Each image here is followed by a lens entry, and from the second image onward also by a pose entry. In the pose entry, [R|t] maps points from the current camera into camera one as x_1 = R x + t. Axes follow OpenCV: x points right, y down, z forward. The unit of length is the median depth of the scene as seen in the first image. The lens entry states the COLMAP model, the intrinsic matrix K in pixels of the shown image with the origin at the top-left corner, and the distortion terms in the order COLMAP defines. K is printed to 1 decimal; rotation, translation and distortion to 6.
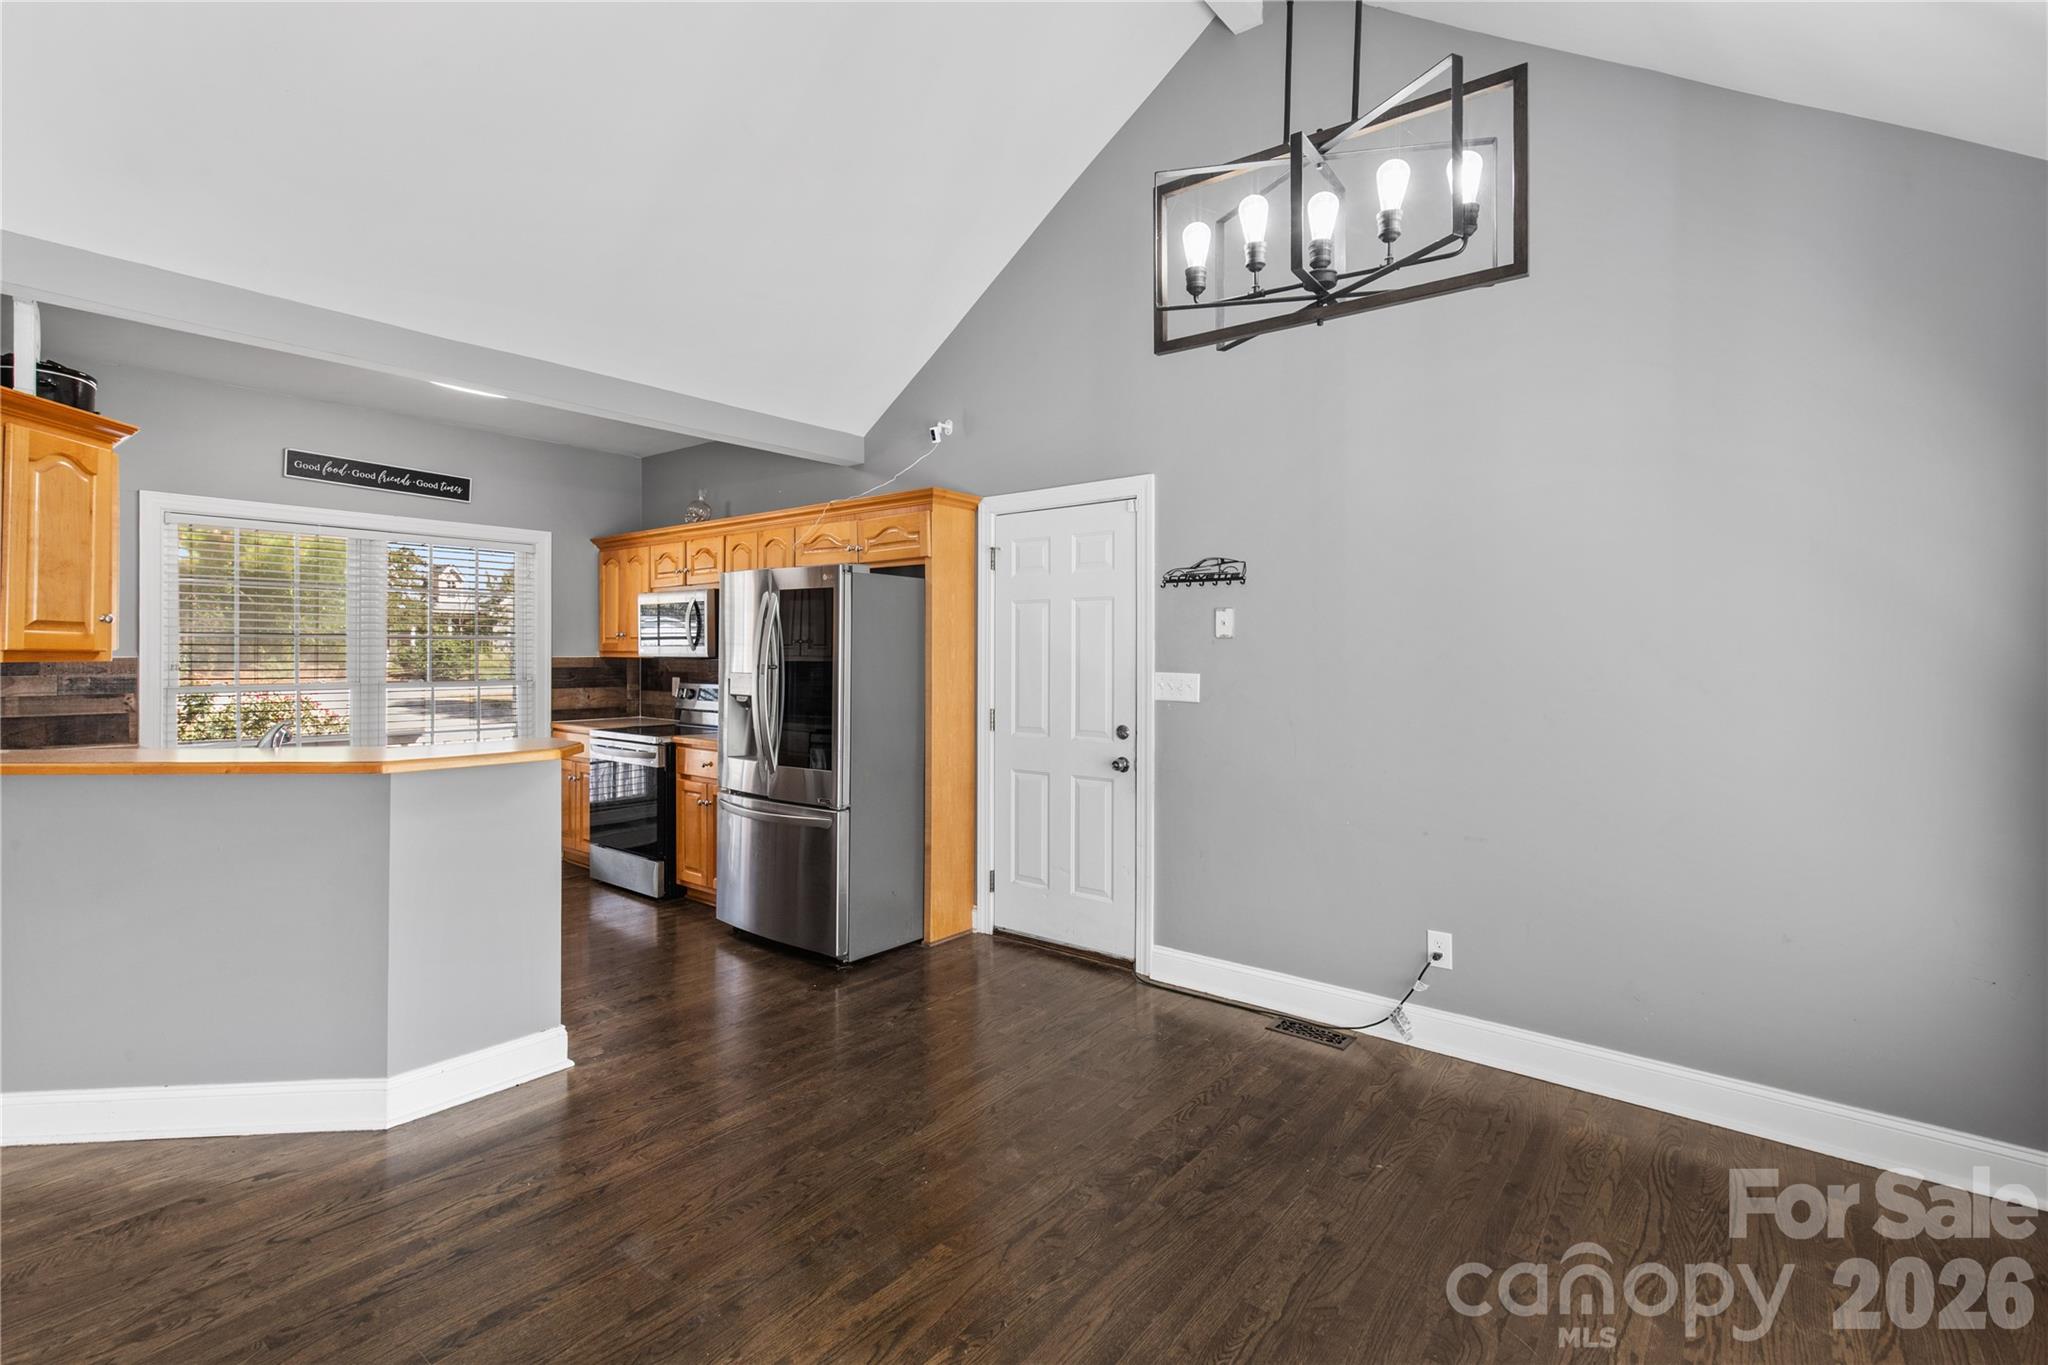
lens RADIAL K [[935.6, 0, 1013.9], [0, 935.6, 653.5], [0, 0, 1]] dist [0.004897, 0.000508]
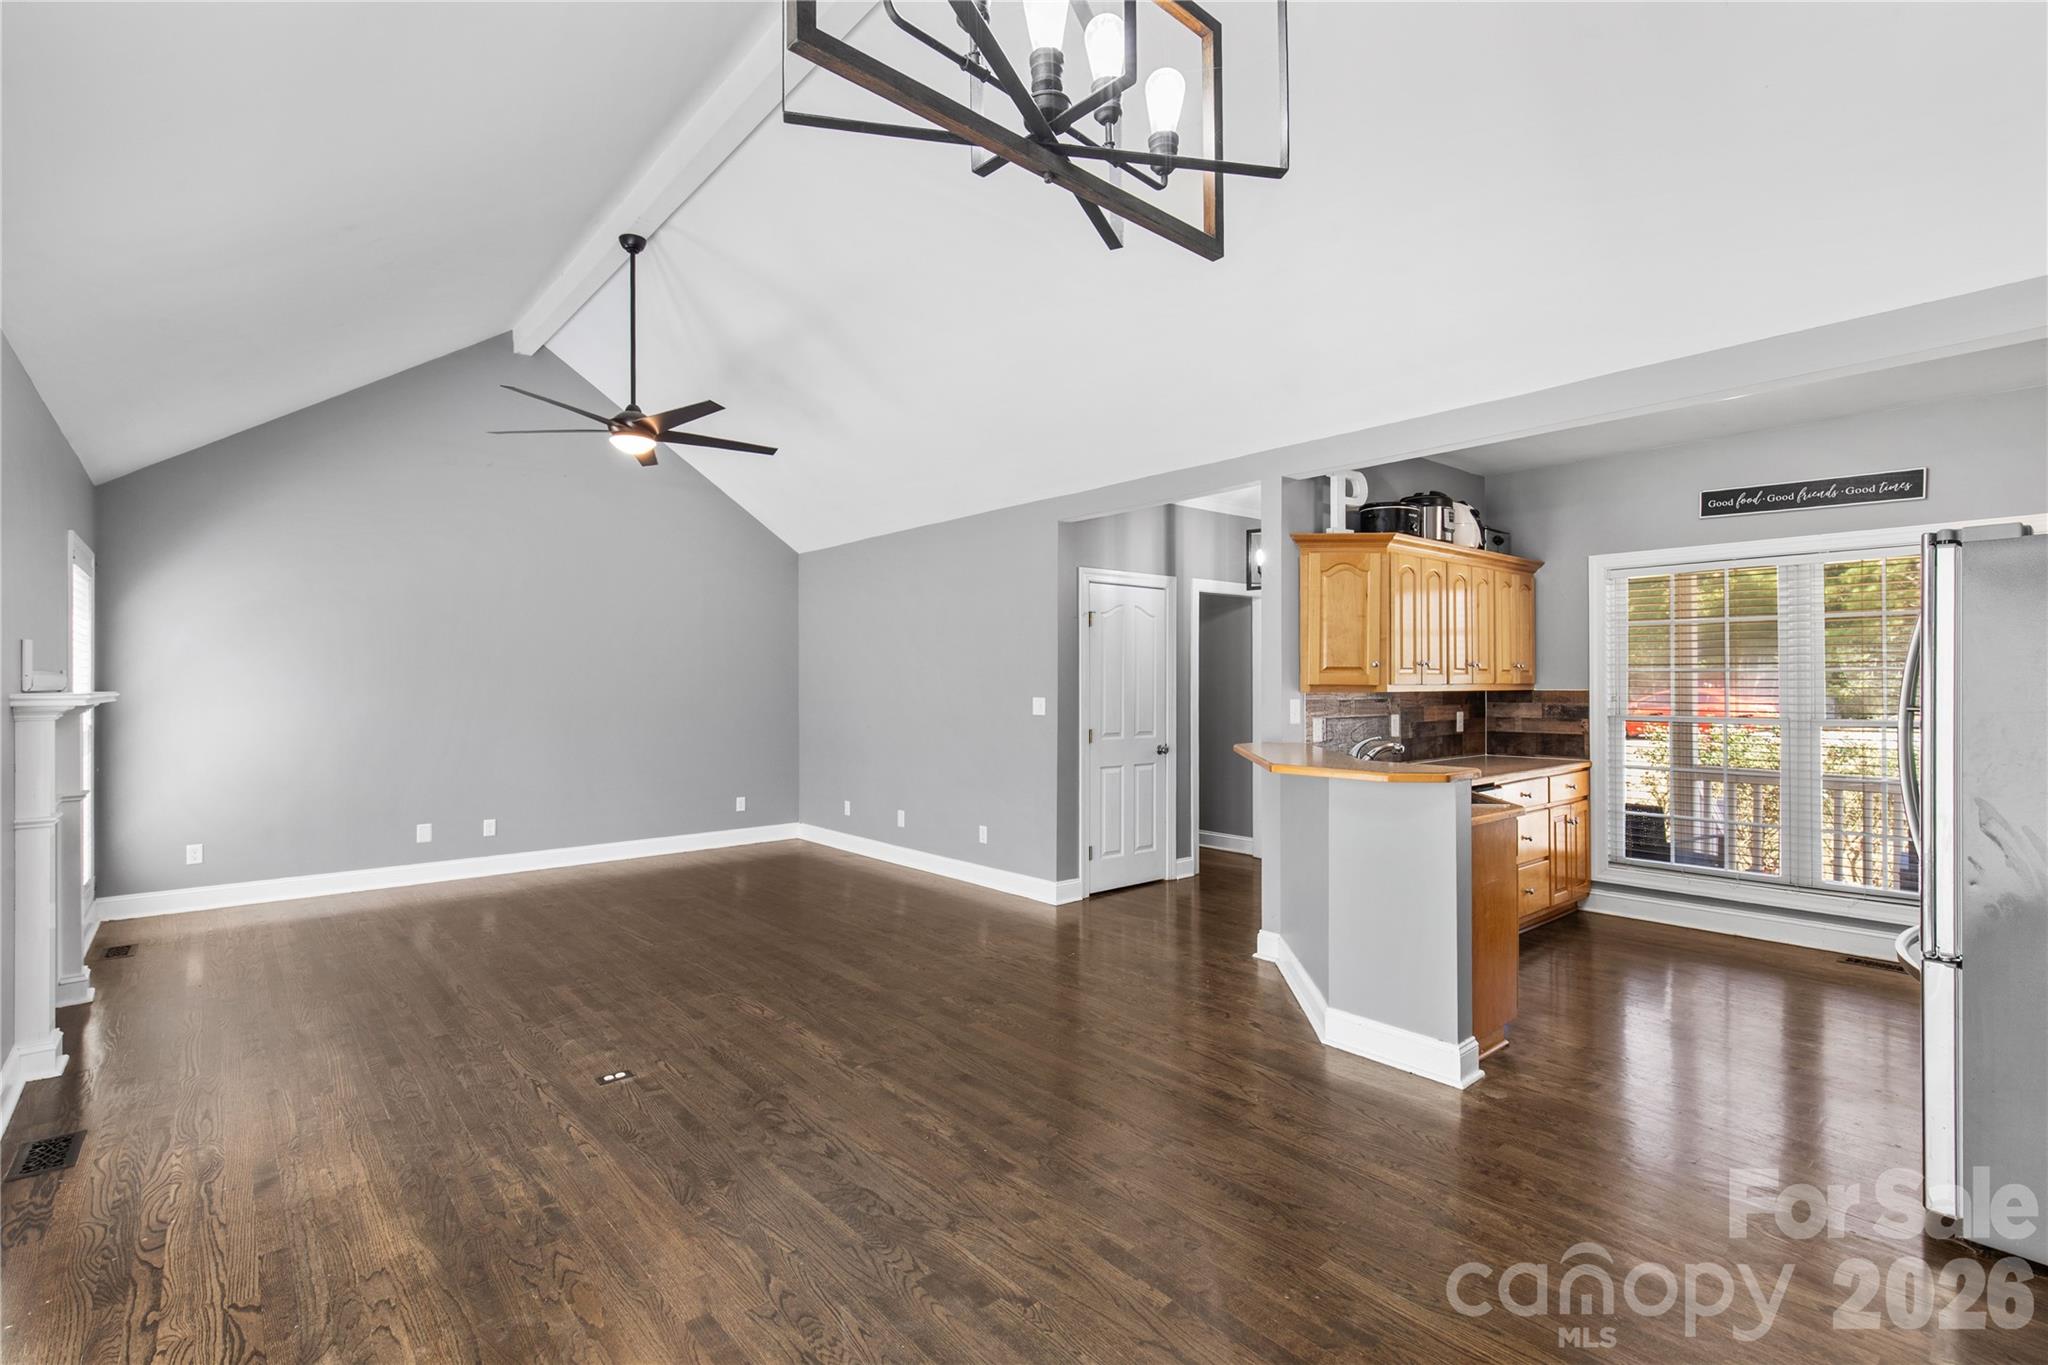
lens RADIAL K [[935.6, 0, 1021.8], [0, 935.6, 674.6], [0, 0, 1]] dist [0.004897, 0.000508]
pose [[-0.178168, -0.012087, -0.983926, 0.491662], [-0.000362, 0.999925, -0.012218, -0.001187], [0.984000, -0.001821, -0.178159, 0.553357]]
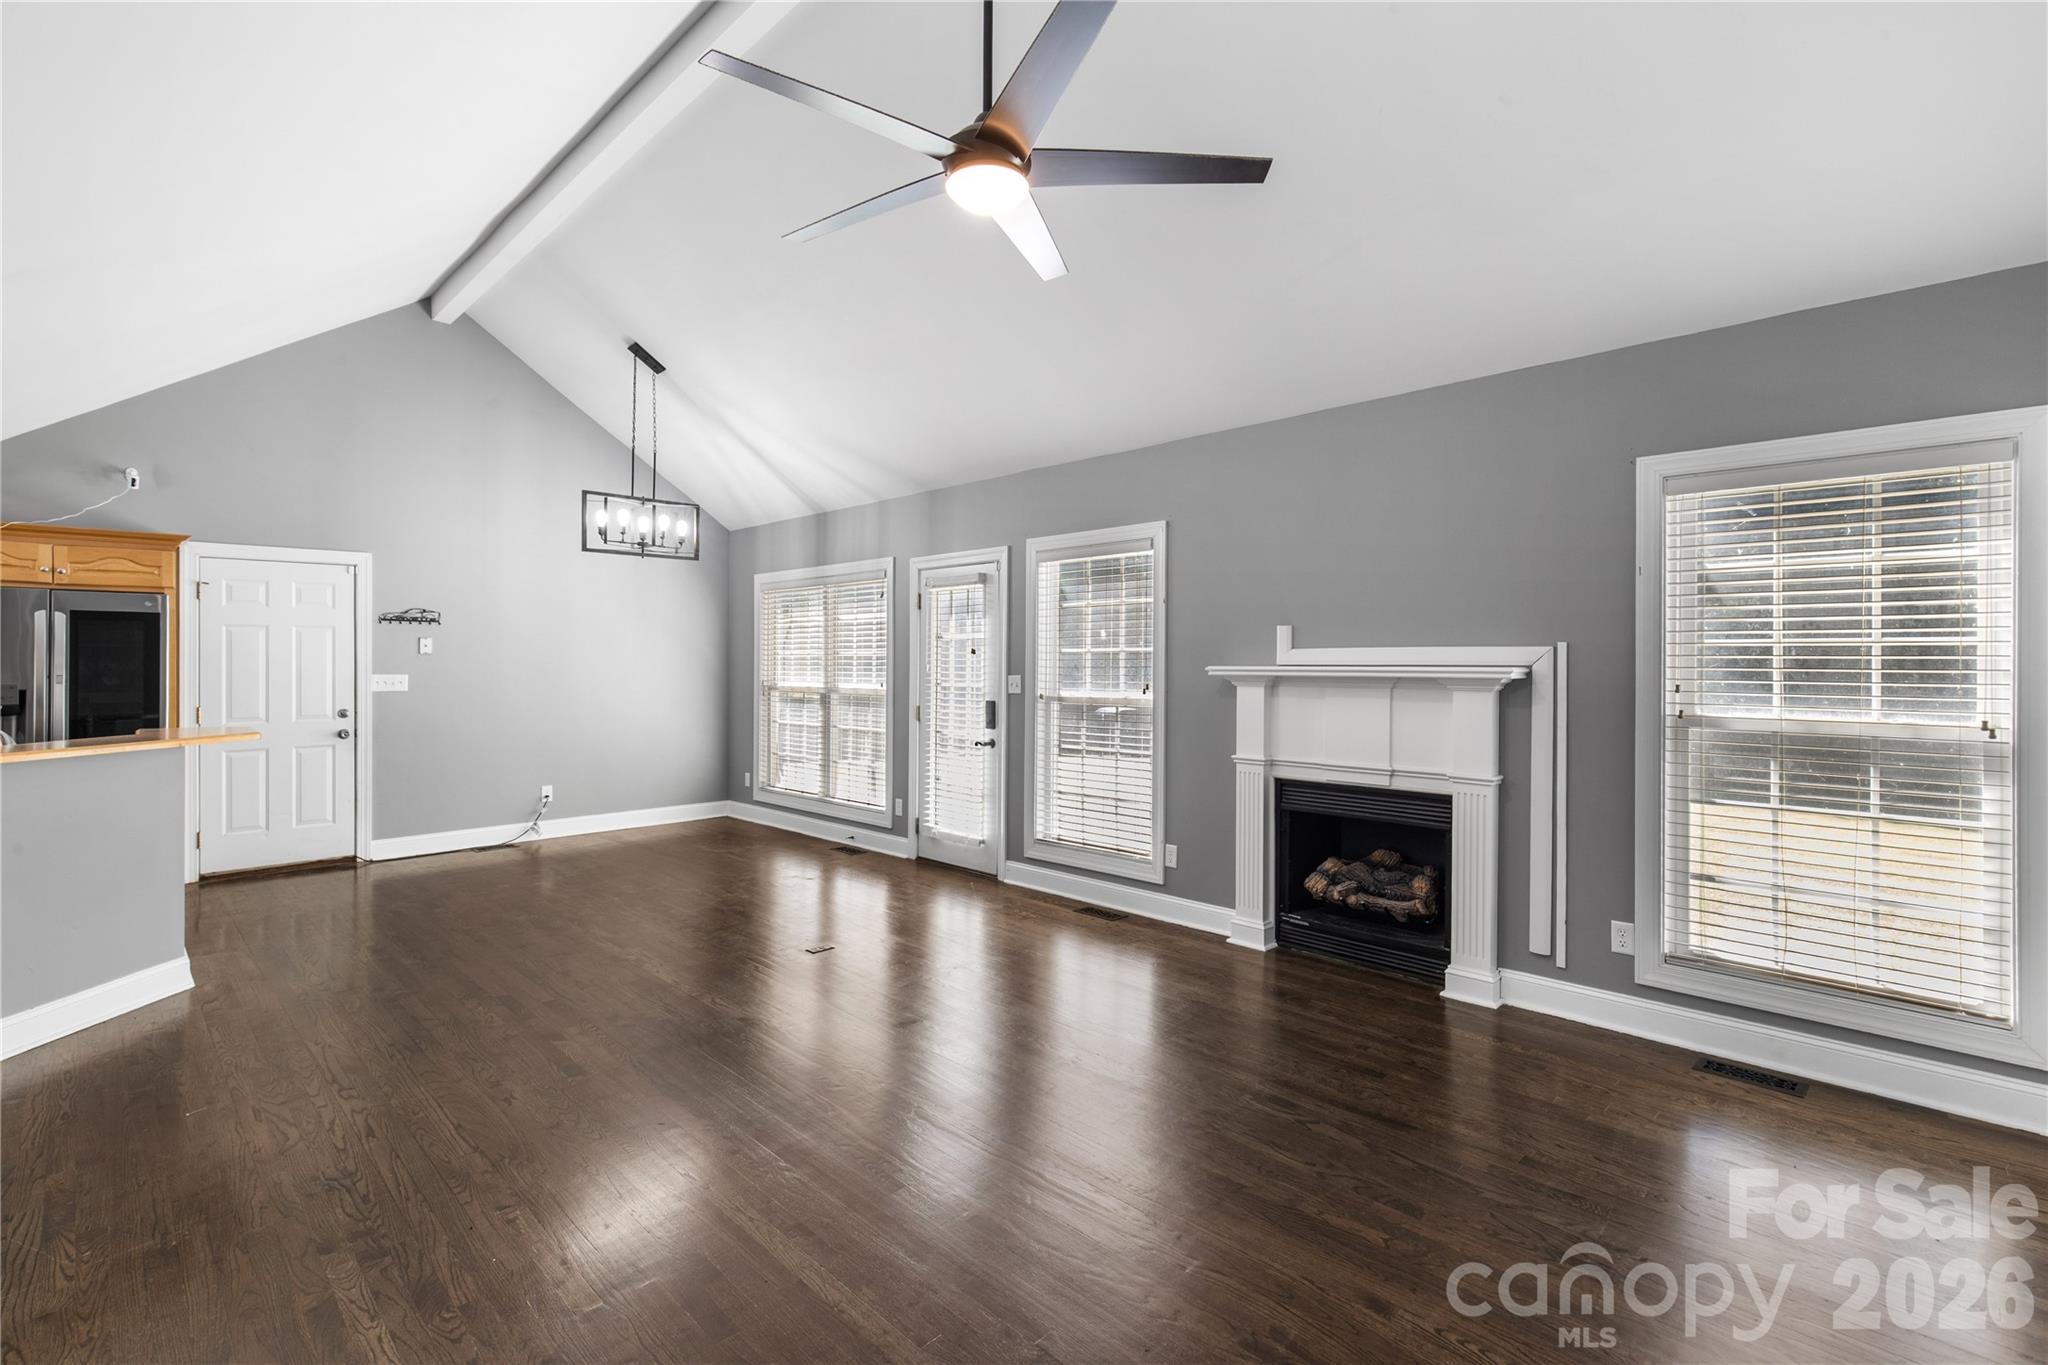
lens RADIAL K [[935.6, 0, 1023.7], [0, 935.6, 668.8], [0, 0, 1]] dist [0.004897, 0.000508]
pose [[0.105486, -0.012283, 0.994345, -1.360755], [-0.001329, 0.999921, 0.012493, -0.011912], [-0.994420, -0.002639, 0.105462, -0.307164]]
